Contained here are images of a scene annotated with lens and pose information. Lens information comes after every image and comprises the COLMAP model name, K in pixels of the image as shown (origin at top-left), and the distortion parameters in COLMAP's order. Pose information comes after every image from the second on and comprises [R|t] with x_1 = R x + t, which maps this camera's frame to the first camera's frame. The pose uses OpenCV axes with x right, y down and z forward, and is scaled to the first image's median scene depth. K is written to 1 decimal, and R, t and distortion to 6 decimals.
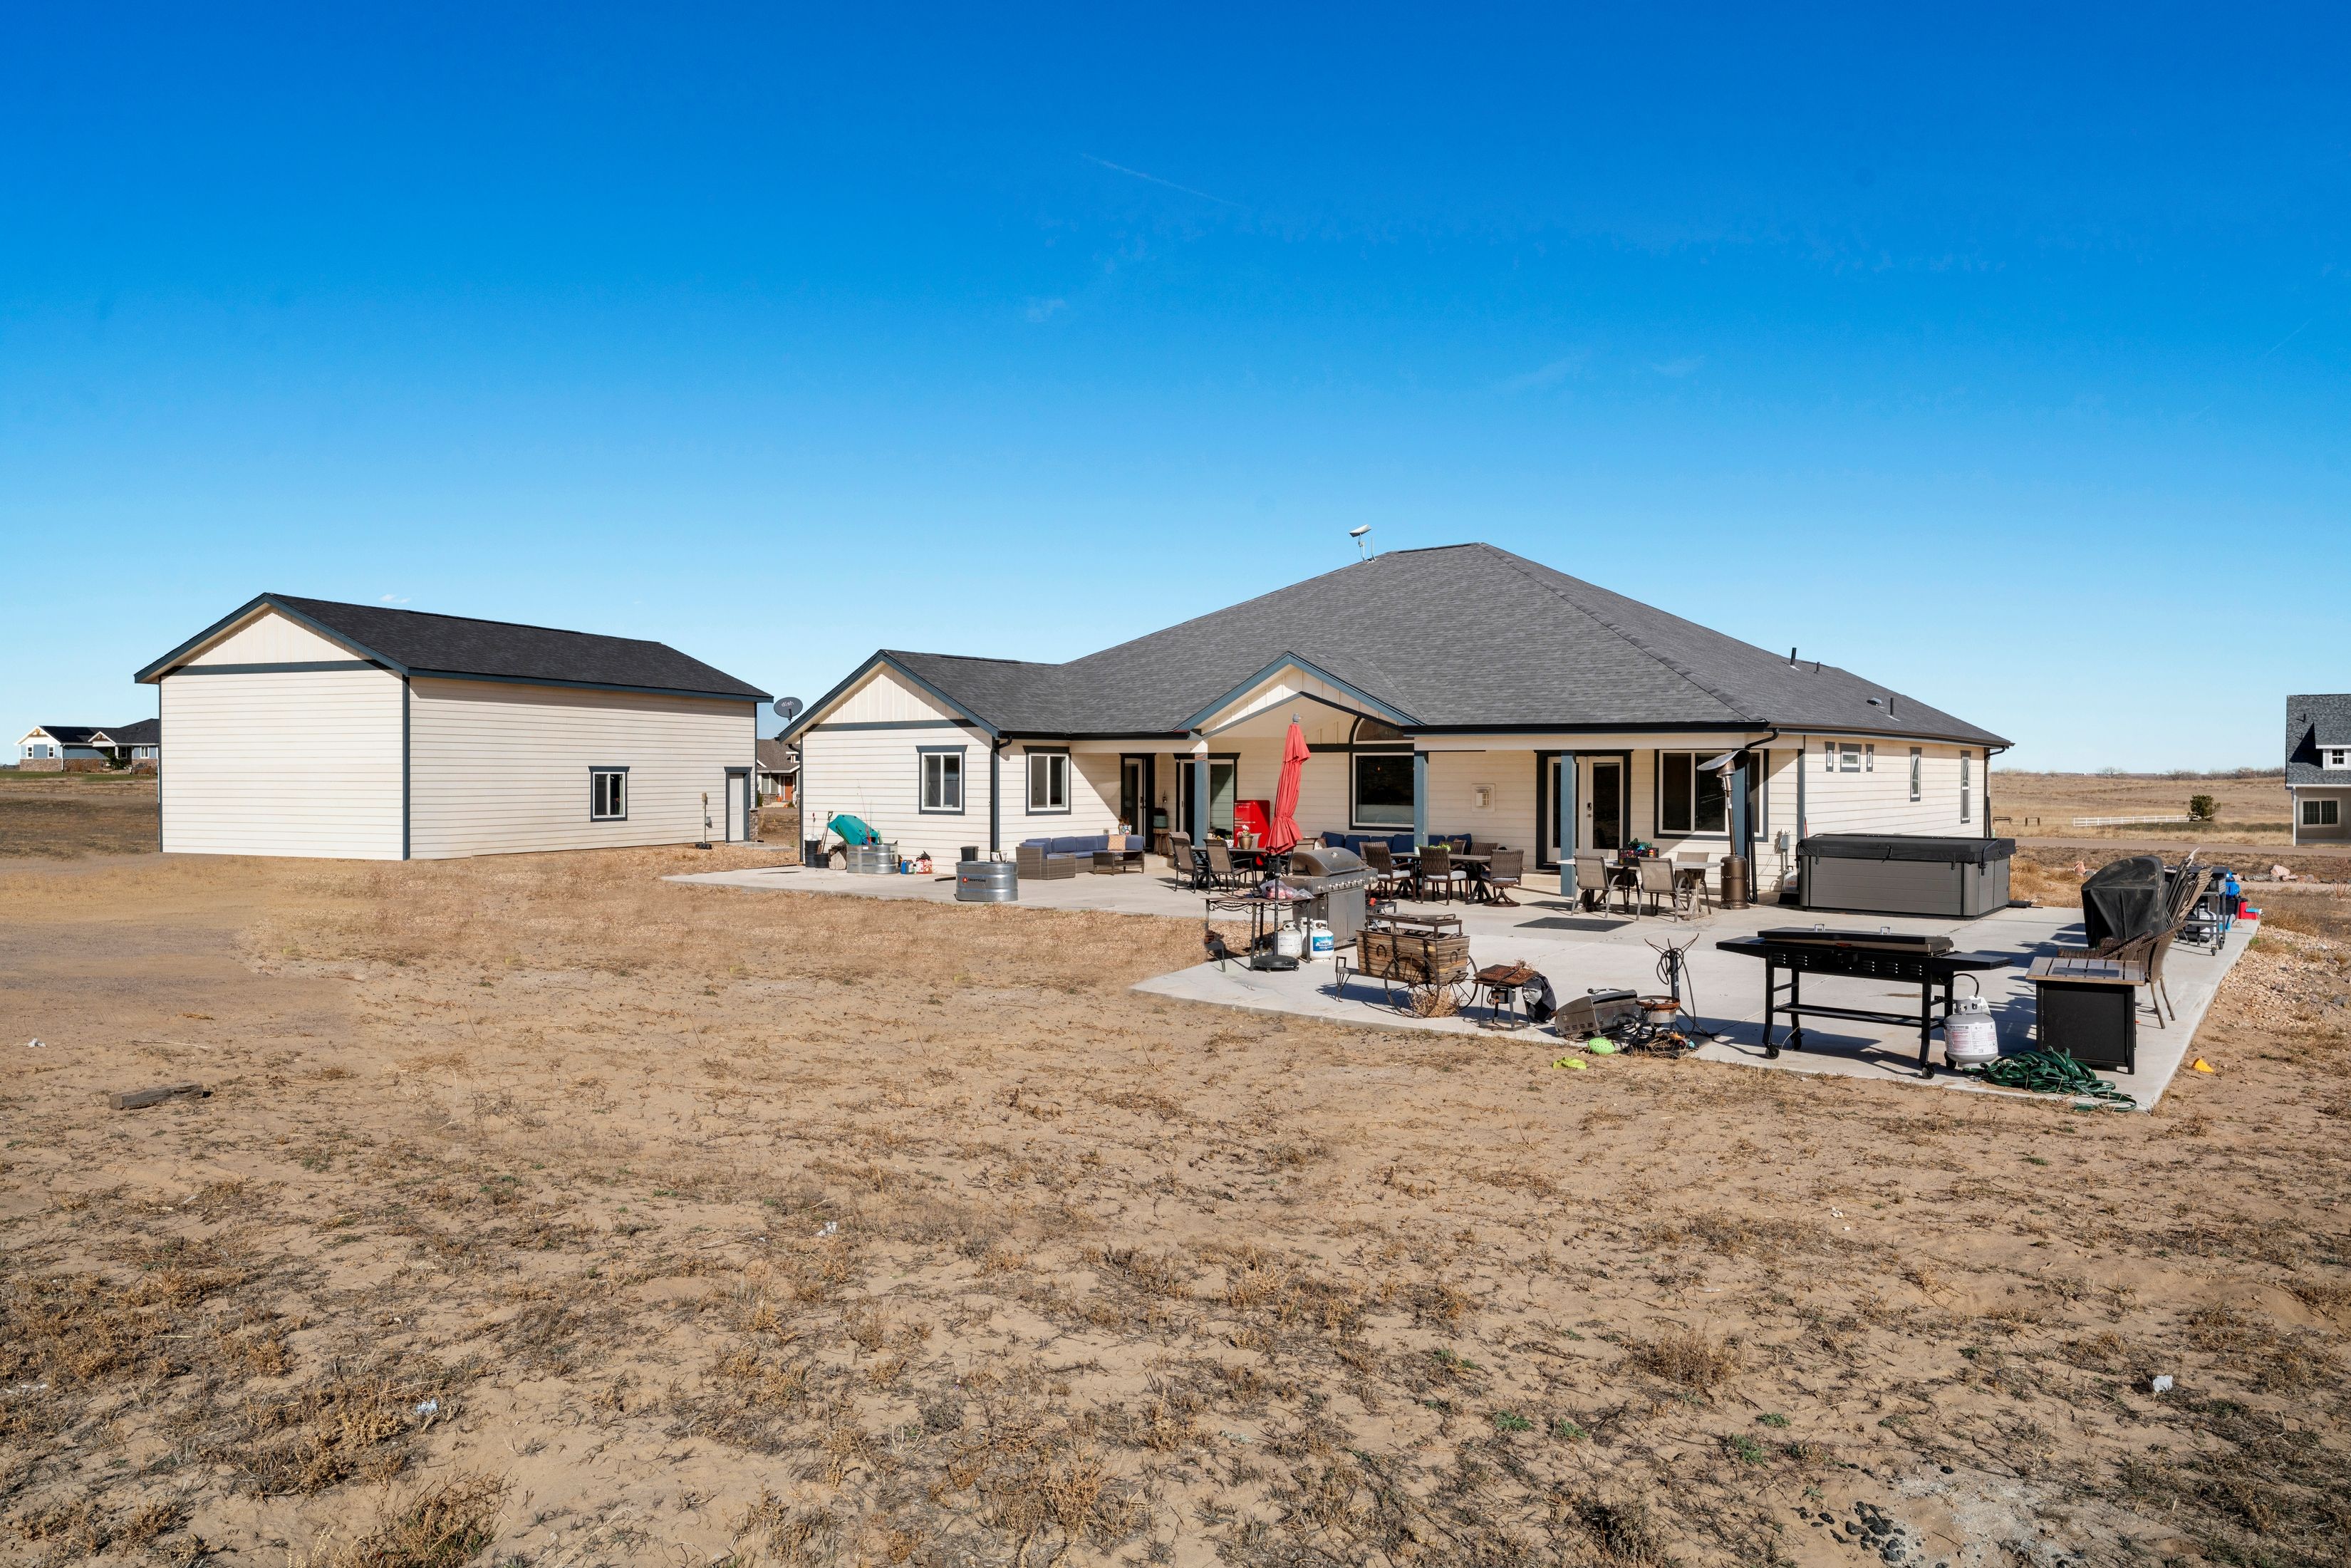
lens RADIAL K [[1512.9, 0, 1172.1], [0, 1512.9, 783.4], [0, 0, 1]] dist [0.003388, 0.000354]
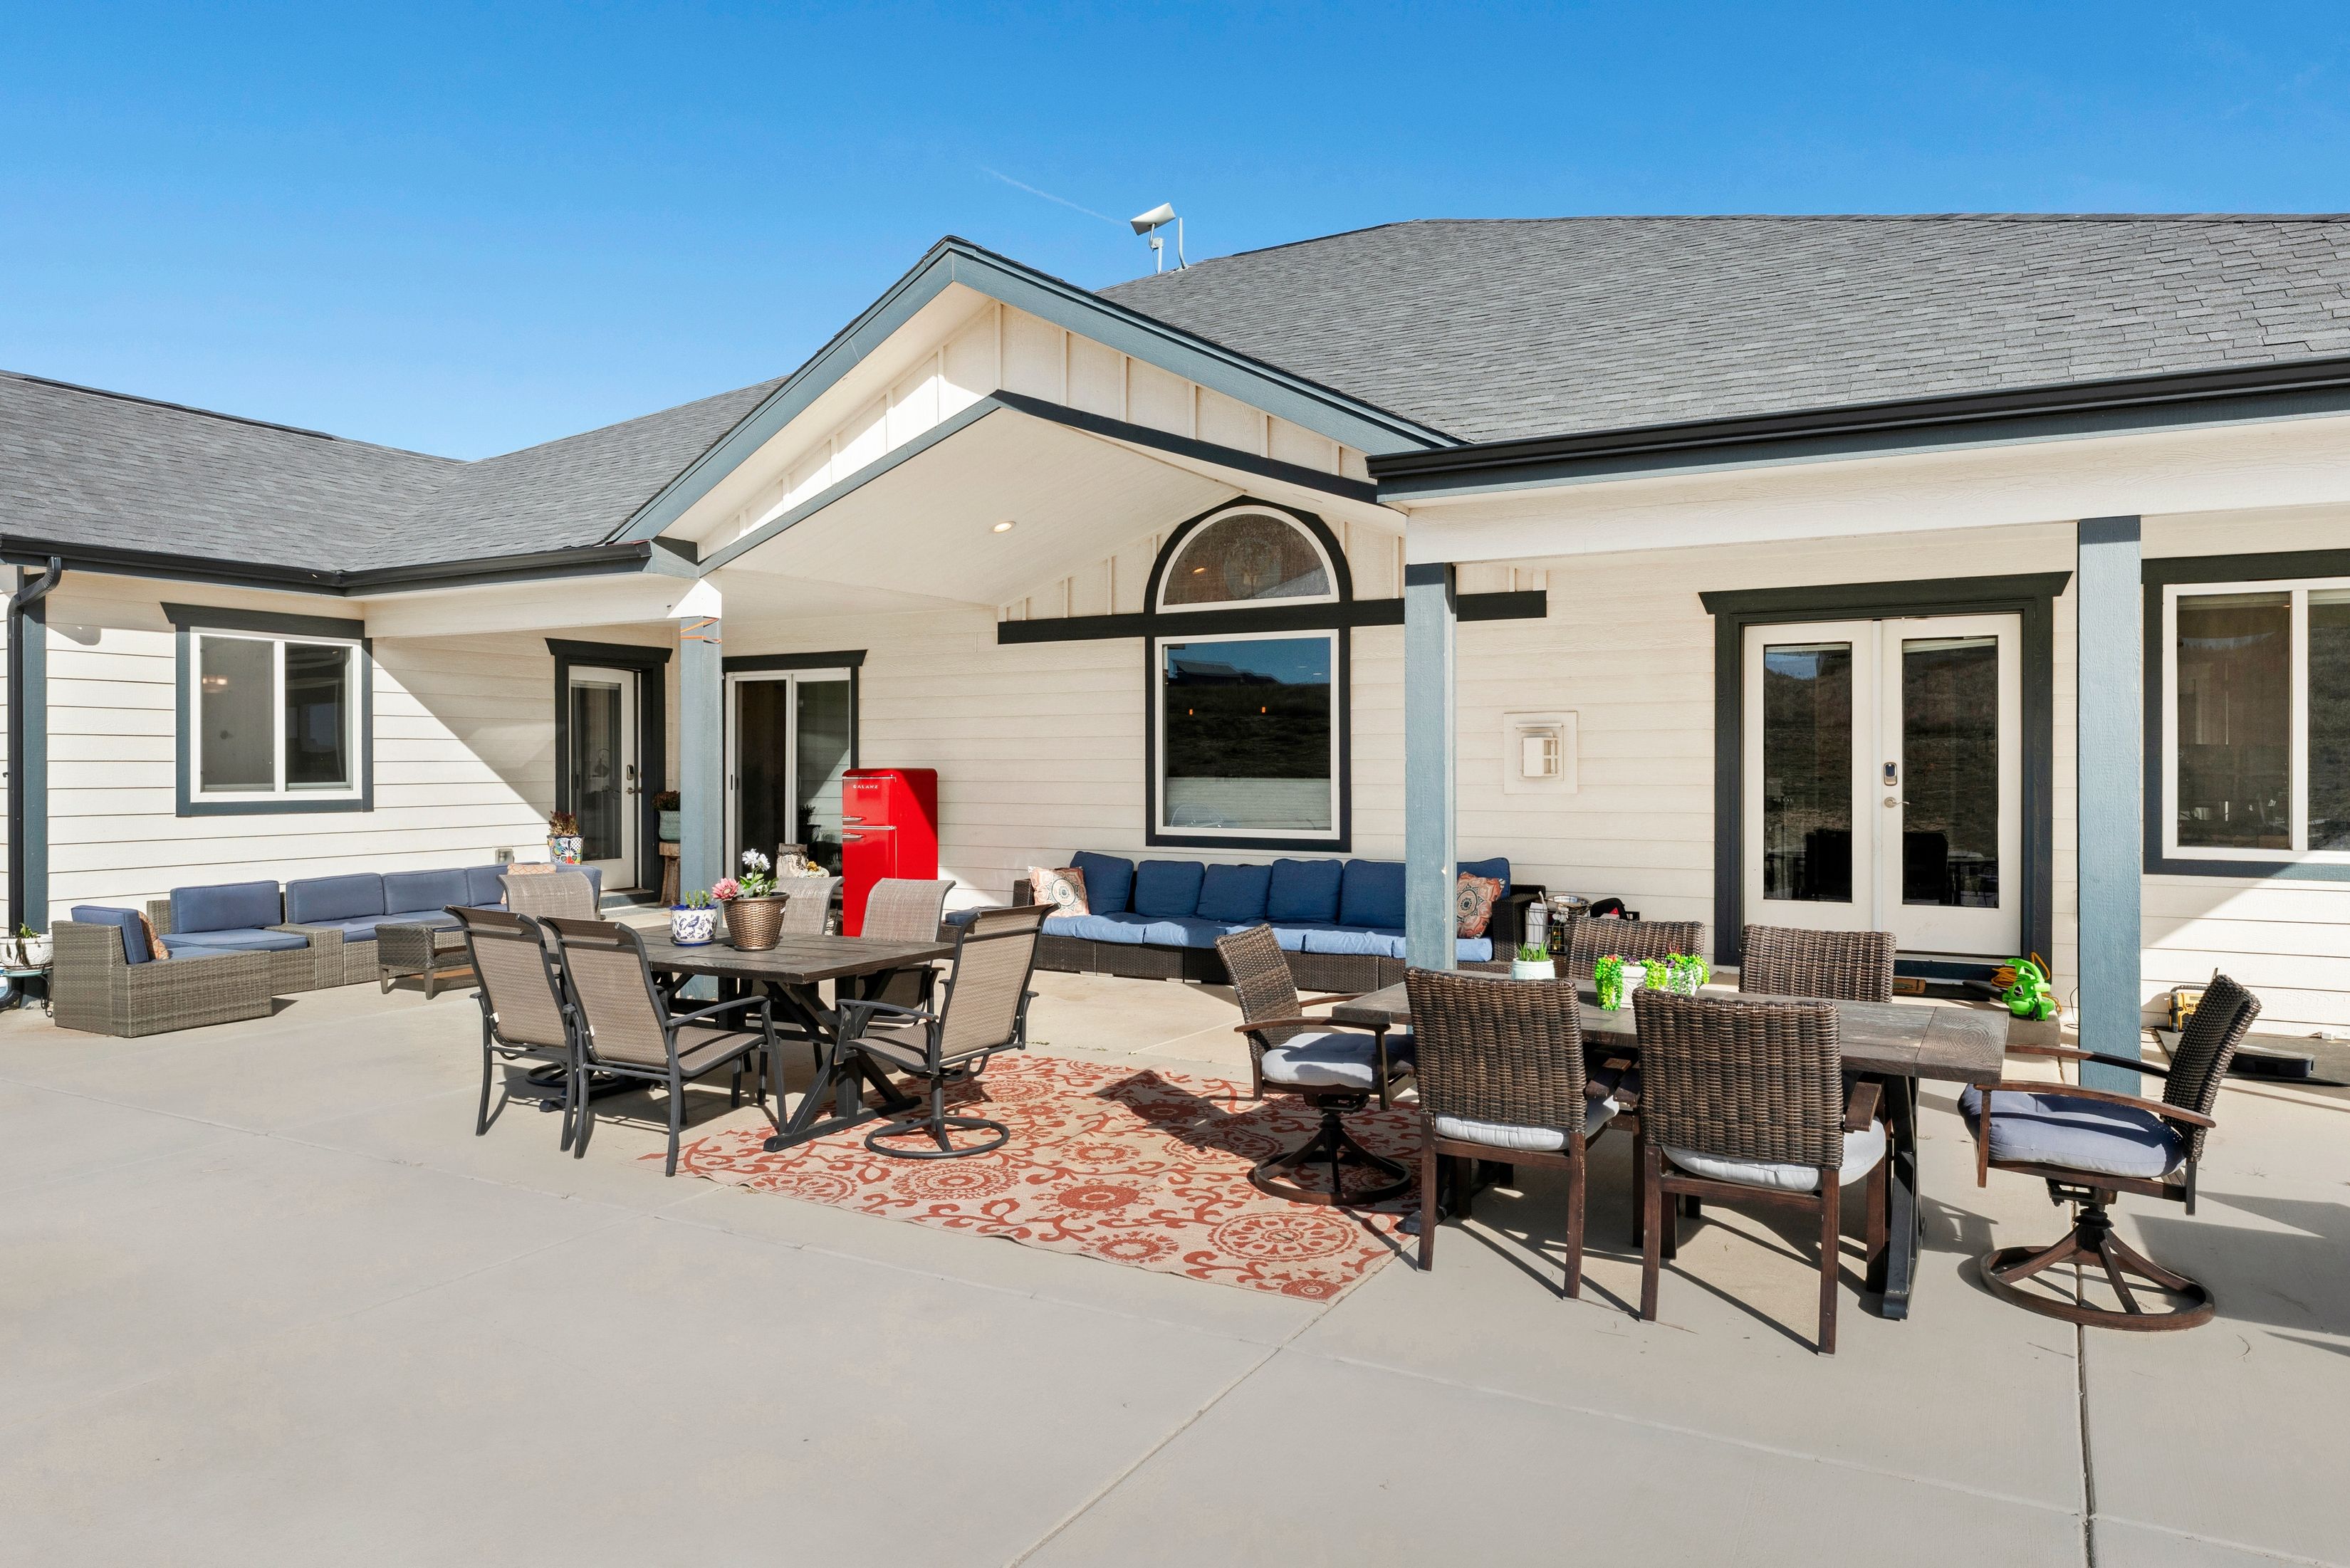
lens RADIAL K [[1512.2, 0, 1171.0], [0, 1512.2, 776.9], [0, 0, 1]] dist [0.003388, 0.000354]
pose [[0.987645, -0.004476, 0.156642, 0.064855], [0.004407, 0.999990, 0.000790, 0.013441], [-0.156644, -0.000090, 0.987655, 0.633203]]
